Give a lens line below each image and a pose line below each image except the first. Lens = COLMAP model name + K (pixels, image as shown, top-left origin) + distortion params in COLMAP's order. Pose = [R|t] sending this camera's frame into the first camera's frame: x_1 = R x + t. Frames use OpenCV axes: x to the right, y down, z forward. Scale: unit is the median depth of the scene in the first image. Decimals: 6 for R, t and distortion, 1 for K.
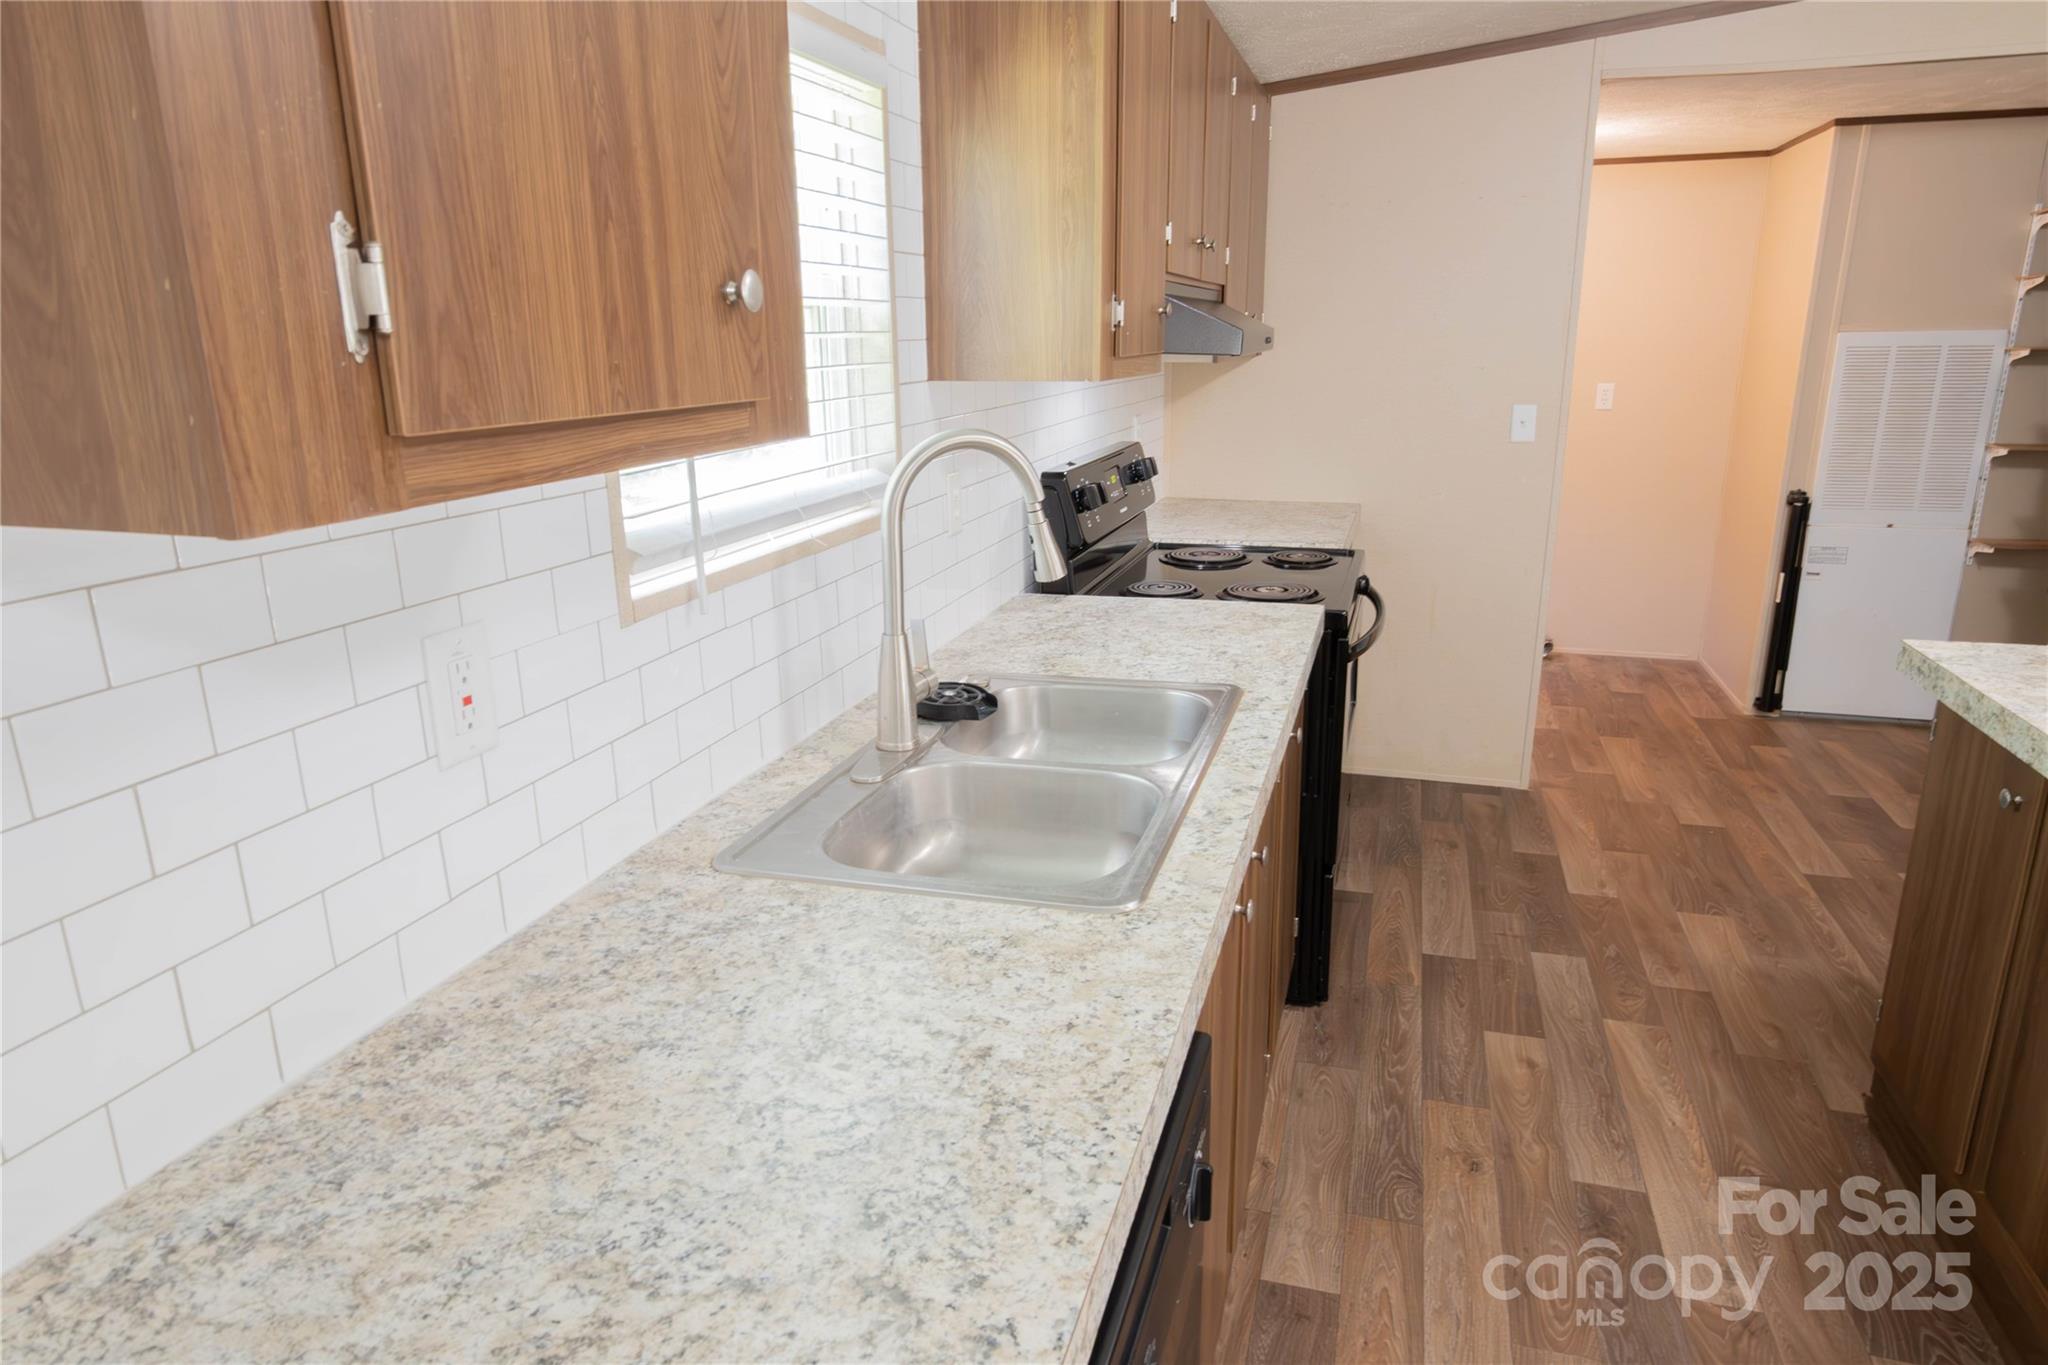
lens RADIAL K [[1246.1, 0, 1024.0], [0, 1246.1, 682.5], [0, 0, 1]] dist [-0.002137, 0.001415]
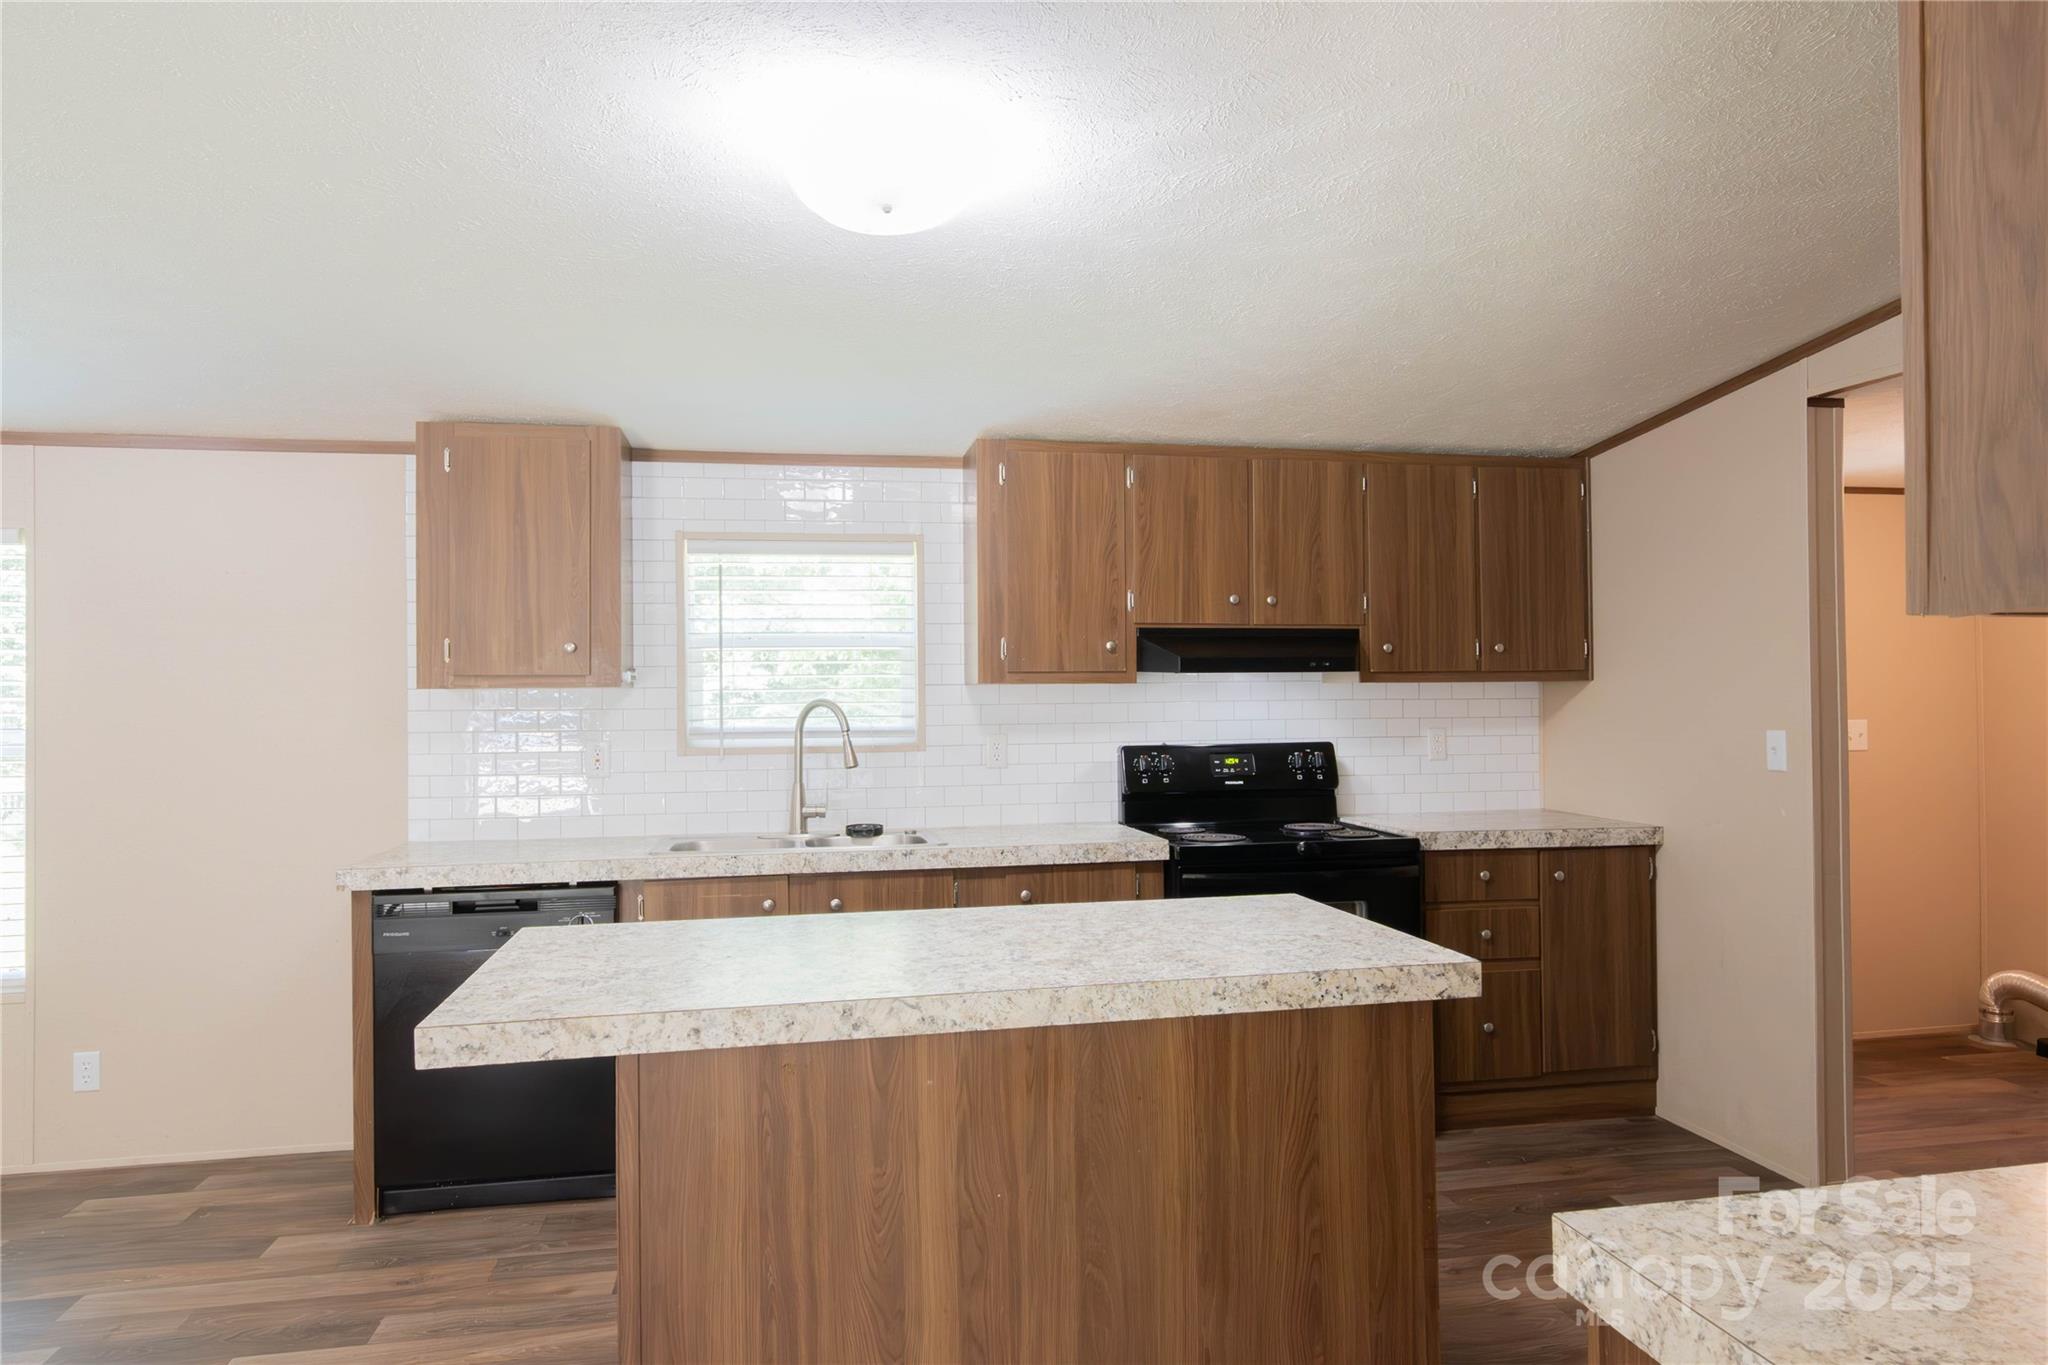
lens RADIAL K [[1246.1, 0, 1024.0], [0, 1246.1, 682.5], [0, 0, 1]] dist [-0.002137, 0.001415]
pose [[0.470250, -0.003445, -0.882526, 1.455347], [-0.236727, 0.962854, -0.129898, -0.011529], [0.850191, 0.270002, 0.451966, 0.167781]]
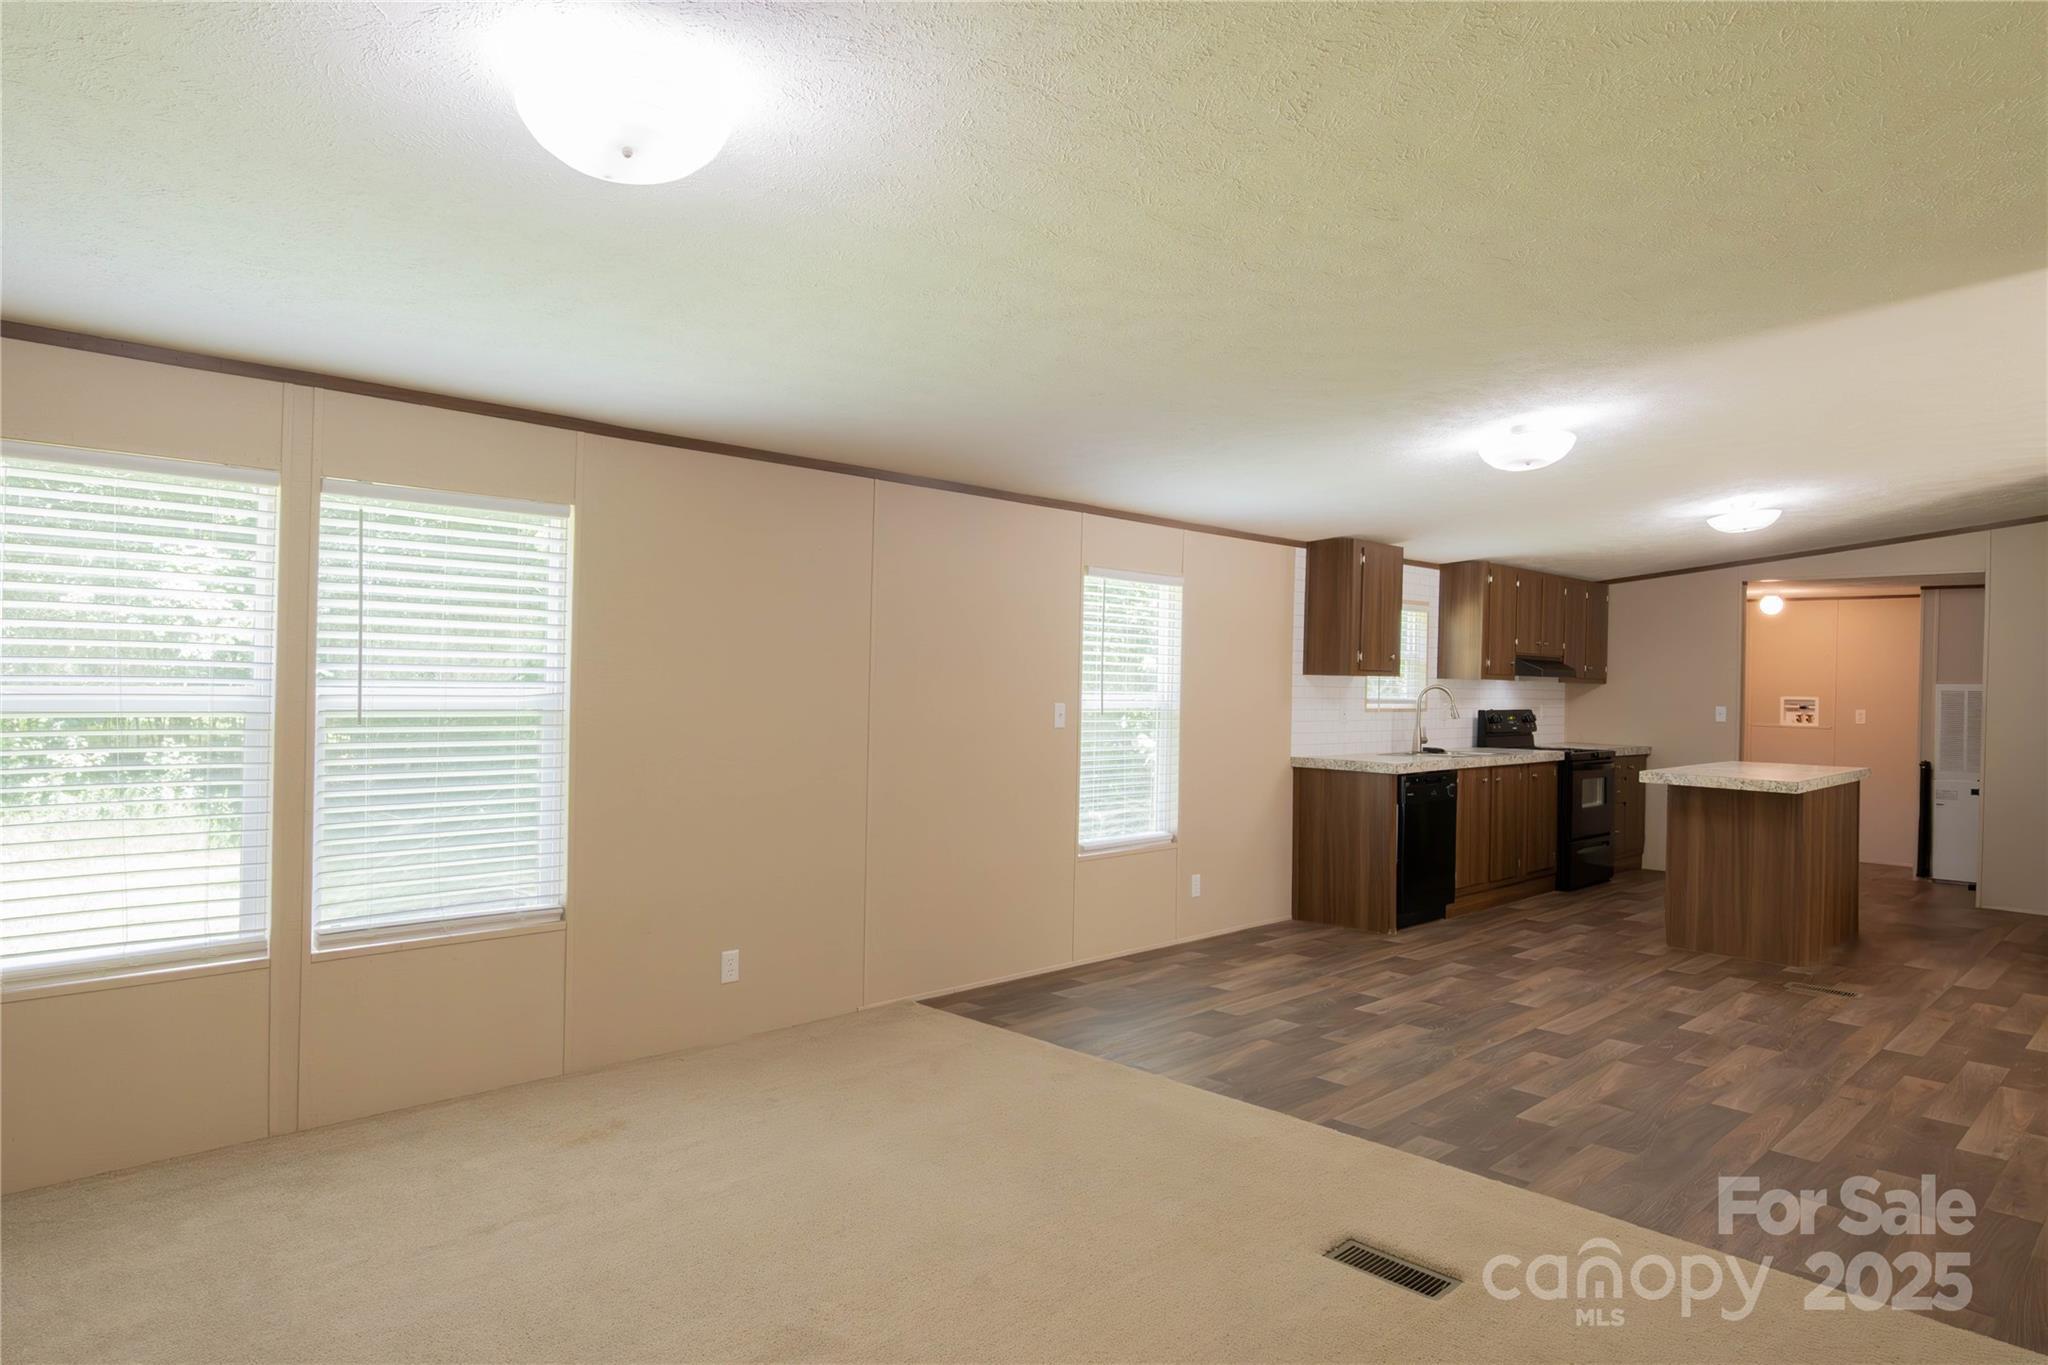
lens RADIAL K [[1246.1, 0, 1024.0], [0, 1246.1, 682.5], [0, 0, 1]] dist [-0.002137, 0.001415]
pose [[0.881689, 0.031805, -0.470758, 0.532810], [-0.158108, 0.959957, -0.231268, 0.754192], [0.444552, 0.278337, 0.851412, -2.488598]]
